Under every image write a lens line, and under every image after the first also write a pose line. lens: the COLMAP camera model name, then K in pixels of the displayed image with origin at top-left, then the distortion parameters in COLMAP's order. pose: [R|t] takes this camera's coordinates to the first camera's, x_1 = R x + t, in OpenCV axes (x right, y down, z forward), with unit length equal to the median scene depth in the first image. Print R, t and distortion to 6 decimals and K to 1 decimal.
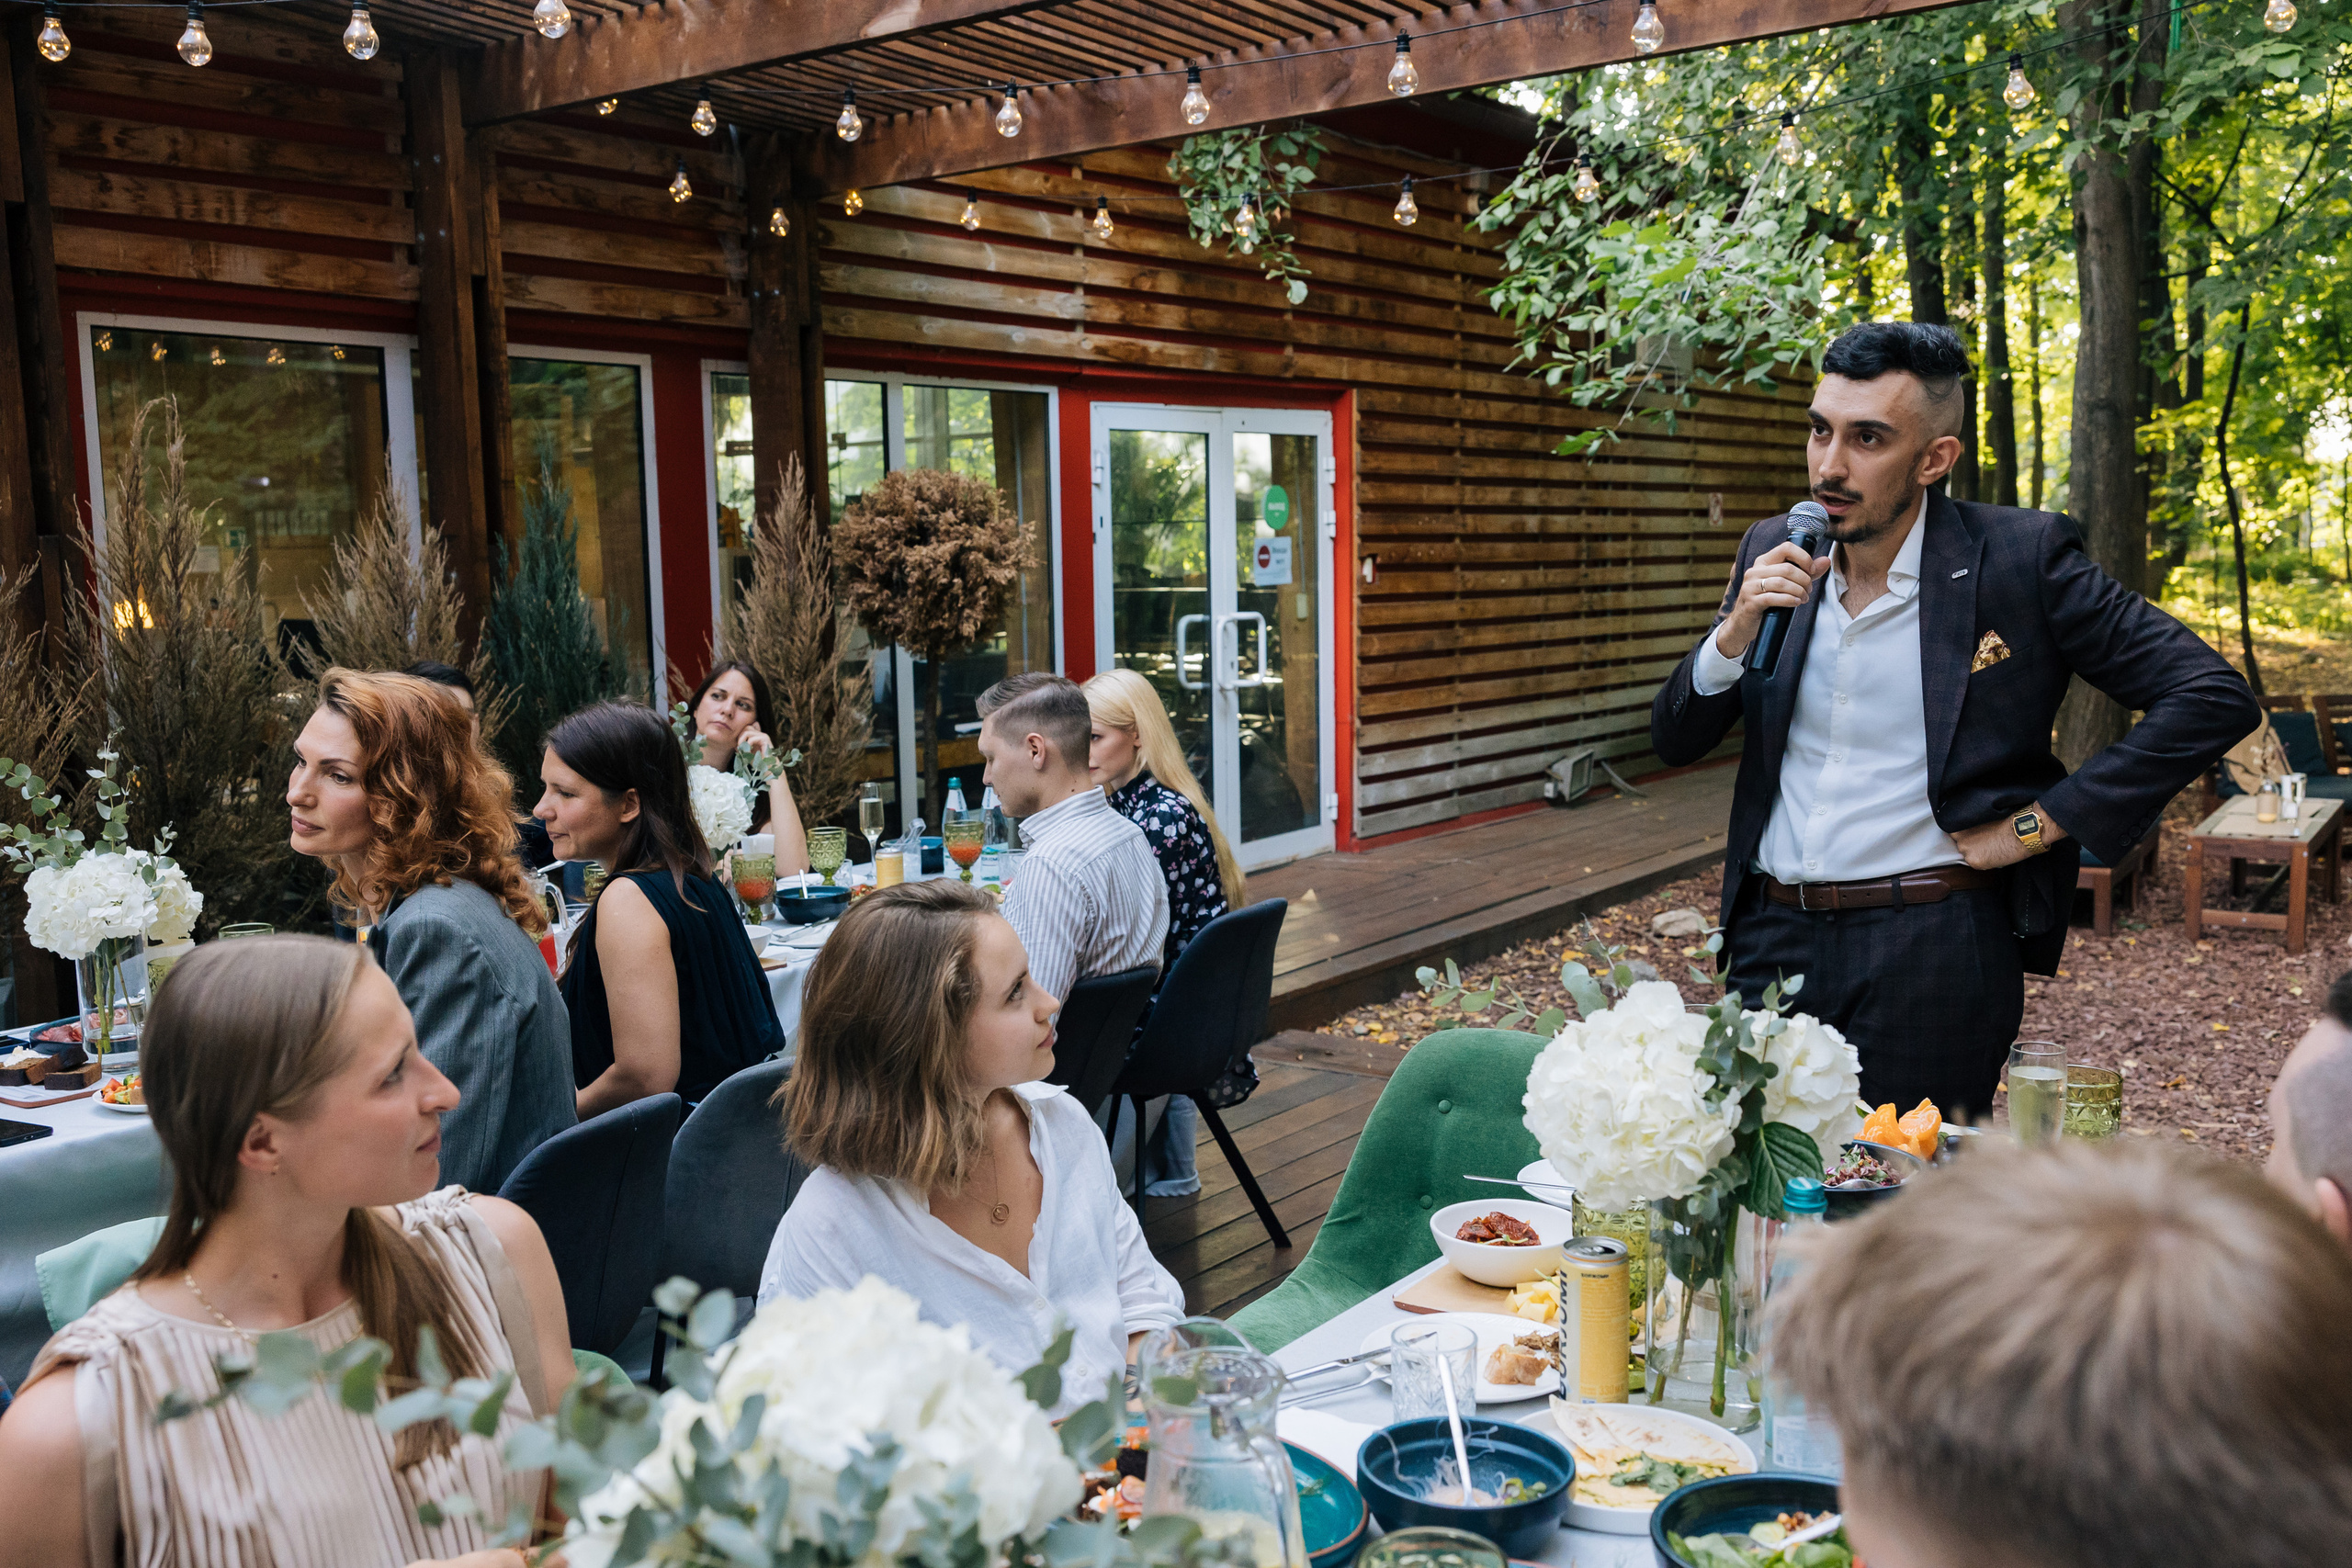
lens RADIAL K [[2113.7, 0, 1188.7], [0, 2113.7, 782.3], [0, 0, 1]] dist [0.008618, 0.011879]
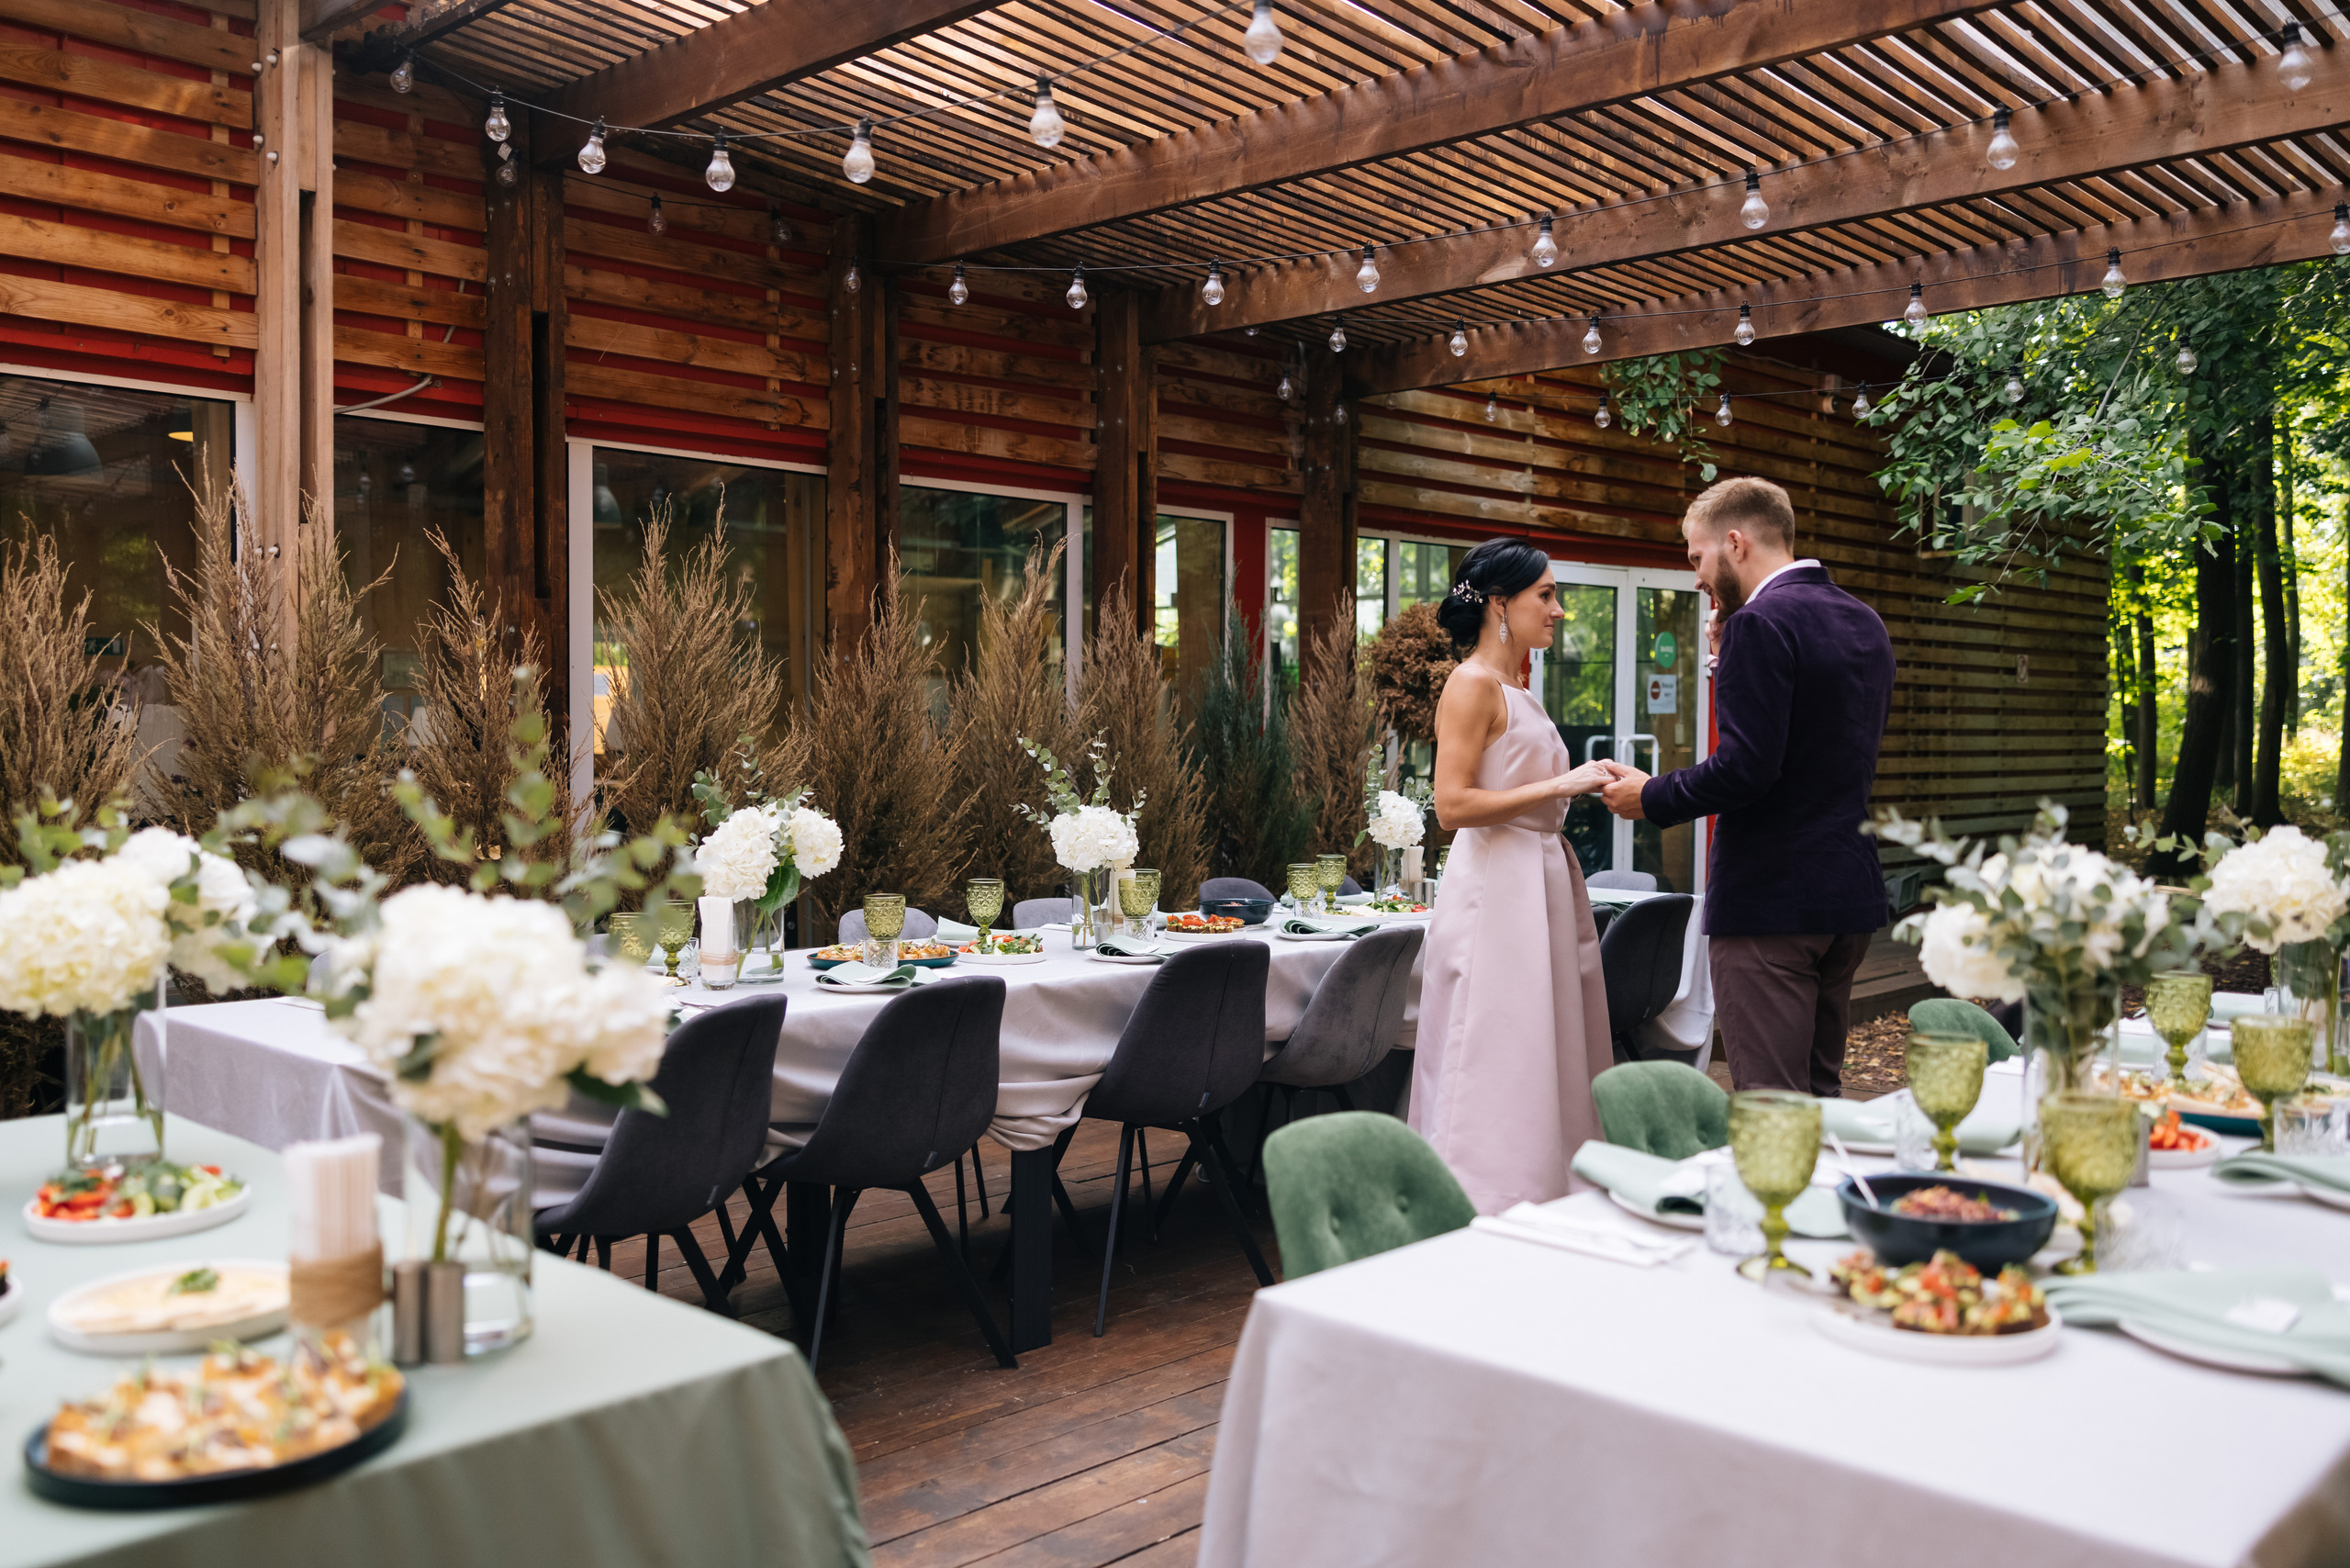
lens RADIAL K [[1935.6, 0, 1188.9], [0, 1935.6, 753.6], [0, 0, 1]] dist [0.018567, -0.009659]
pose [[0.990786, 0.030476, -0.131962, -0.098794], [-0.041873, 0.995546, -0.084471, 0.041207], [0.128800, 0.089218, 0.987649, -0.148918]]
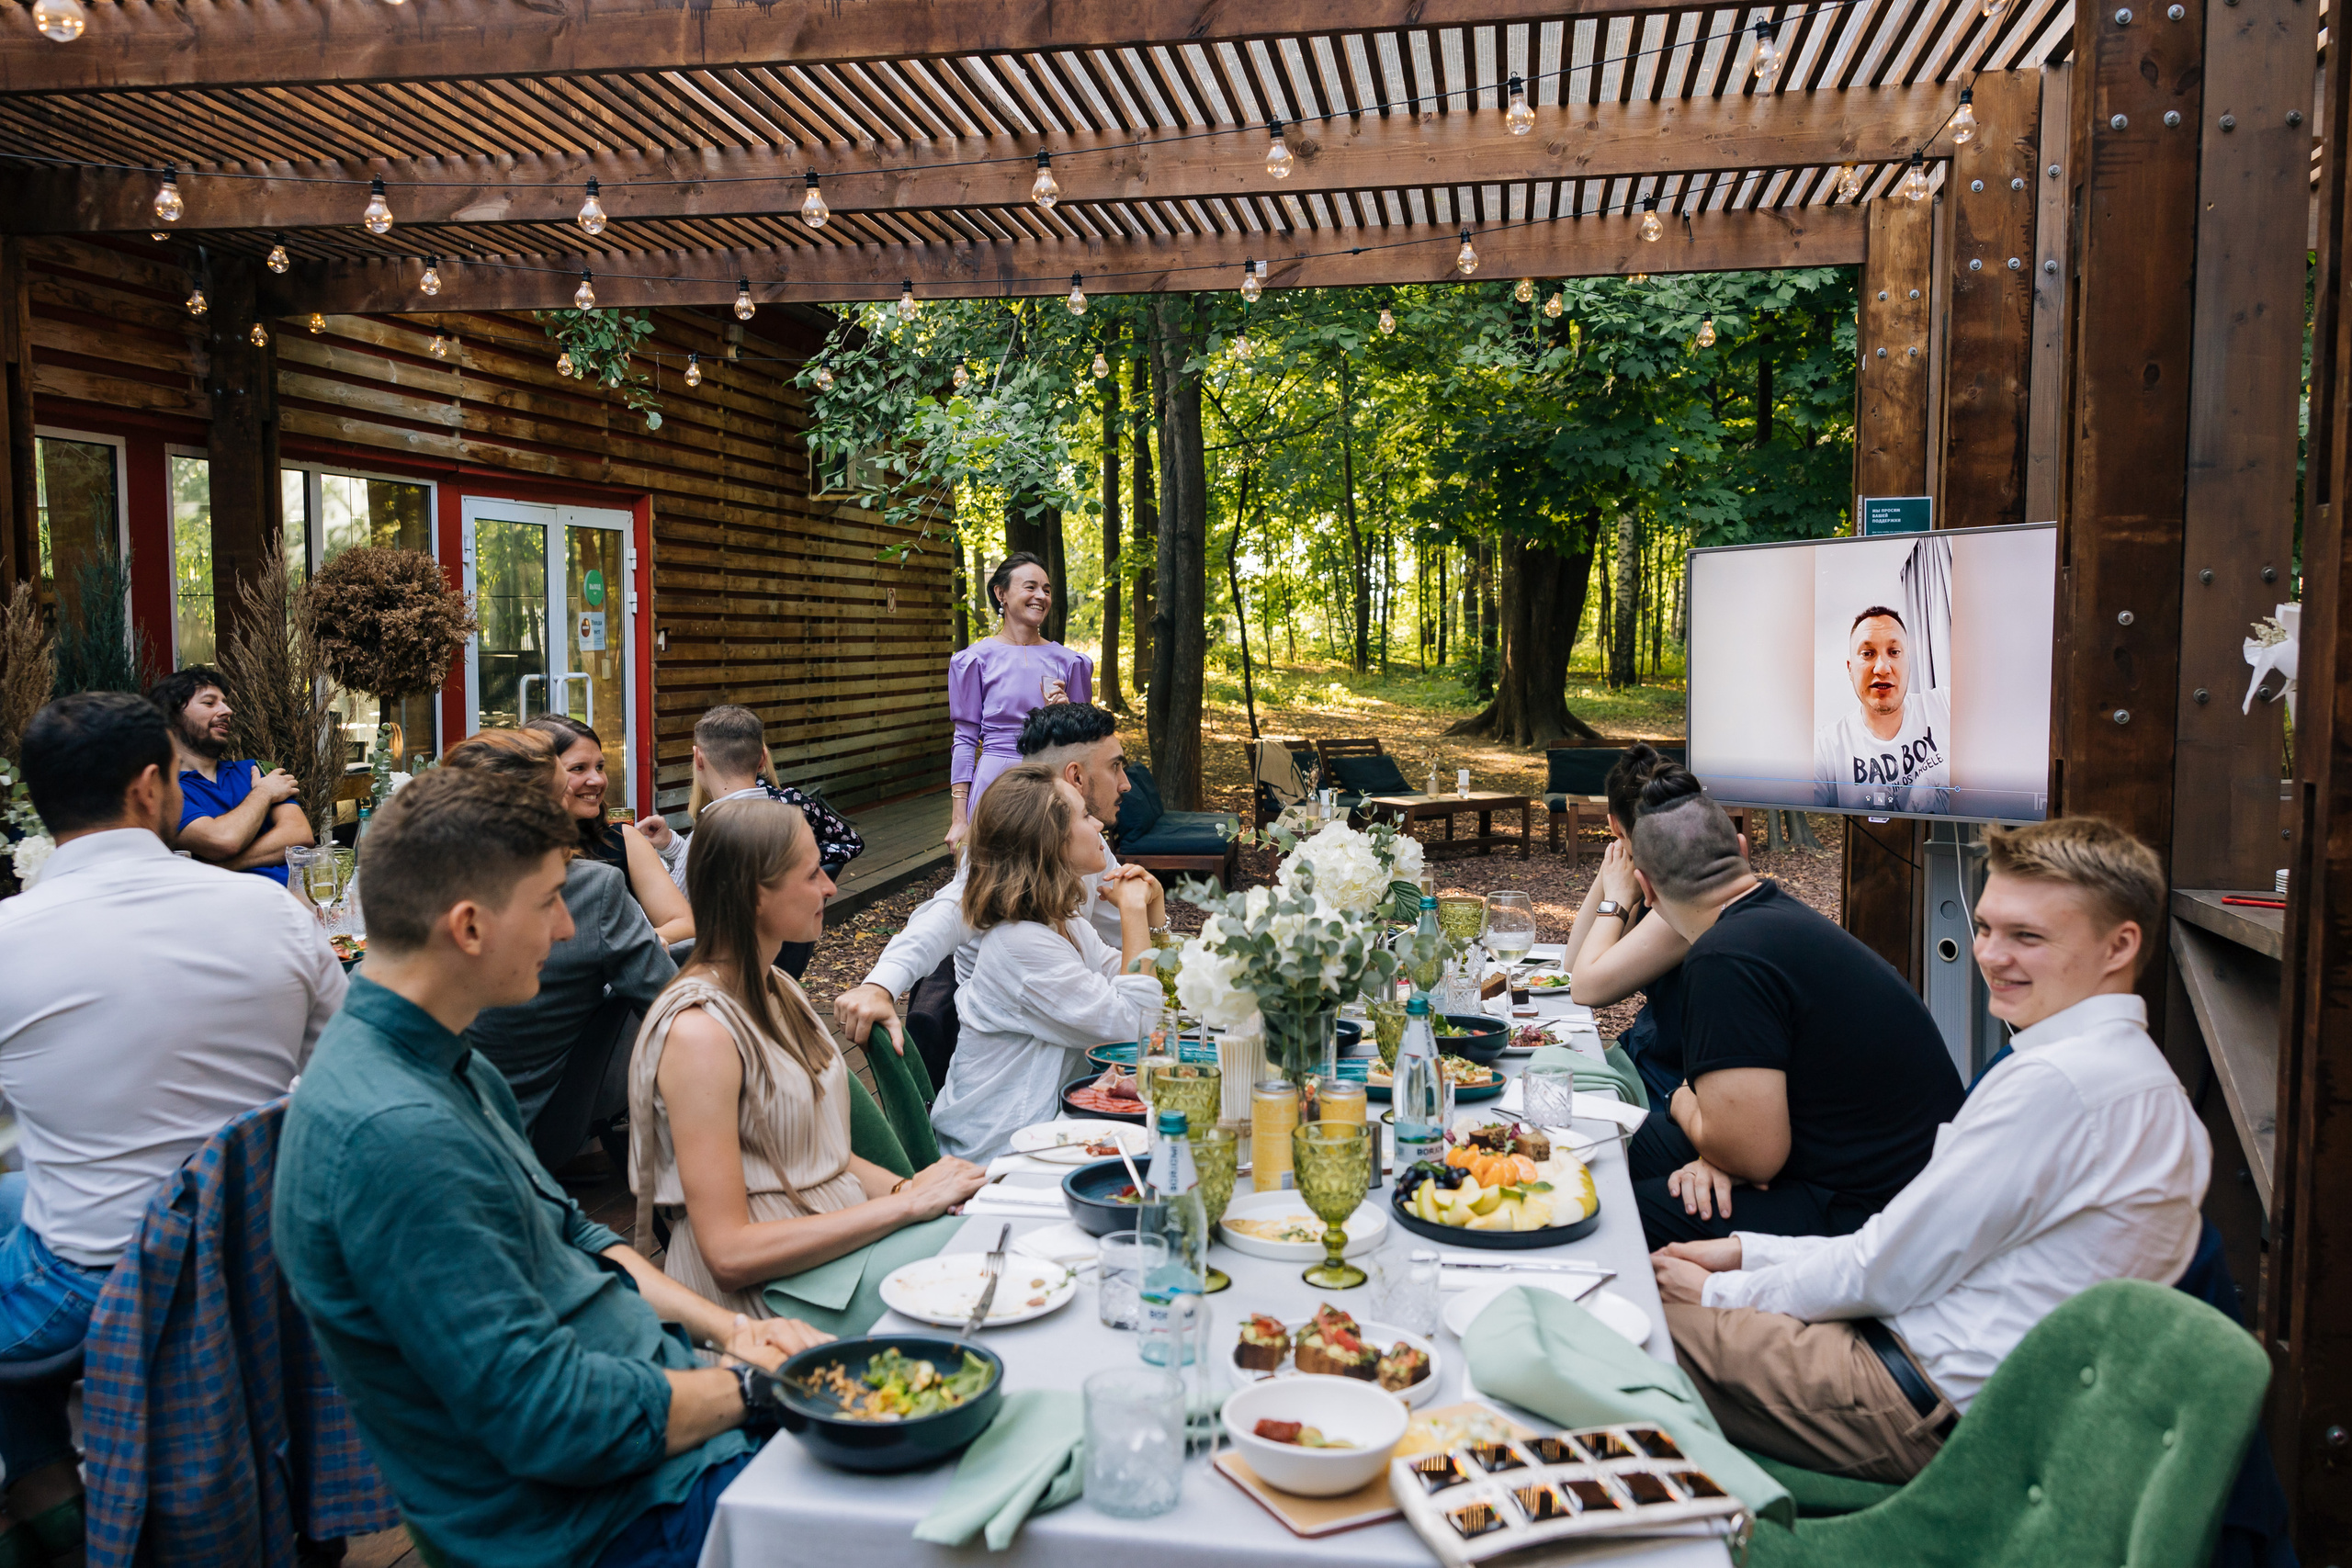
lens RADIAL K [[1827.0, 0, 1184.5], [0, 1827.0, 776.1], [0, 0, 1]] dist [0.006307, 0.000451]
pose [[0.895207, -0.007996, 0.445578, -0.153500], [0.021851, 0.999424, -0.025966, 0.017345], [-0.445114, 0.032981, 0.894866, -0.117955]]
